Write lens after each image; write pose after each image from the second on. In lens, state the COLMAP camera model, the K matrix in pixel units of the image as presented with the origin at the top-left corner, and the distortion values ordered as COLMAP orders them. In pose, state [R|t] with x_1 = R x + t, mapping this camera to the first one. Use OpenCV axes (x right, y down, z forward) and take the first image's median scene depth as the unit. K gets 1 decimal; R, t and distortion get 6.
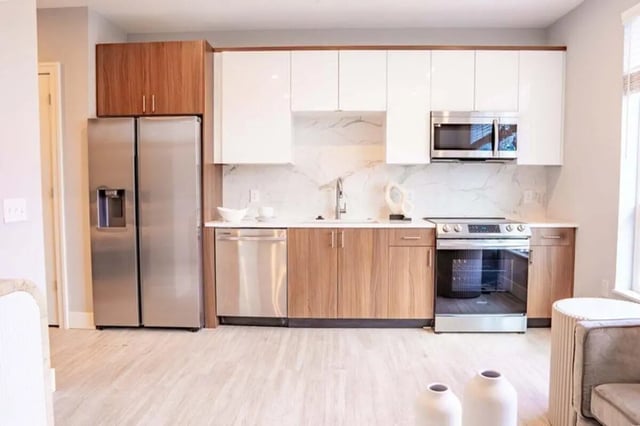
lens RADIAL K [[485.3, 0, 319.9], [0, 485.3, 213.9], [0, 0, 1]] dist [-0.108294, 0.029429]
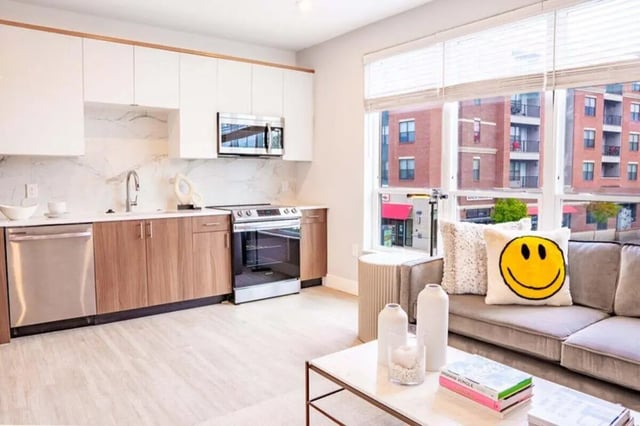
lens RADIAL K [[485.3, 0, 319.6], [0, 485.3, 211.6], [0, 0, 1]] dist [-0.108294, 0.029429]
pose [[0.748190, -0.047929, 0.661751, -0.355130], [0.042276, 0.998804, 0.024543, 0.003210], [-0.662136, 0.009614, 0.749322, -0.011421]]
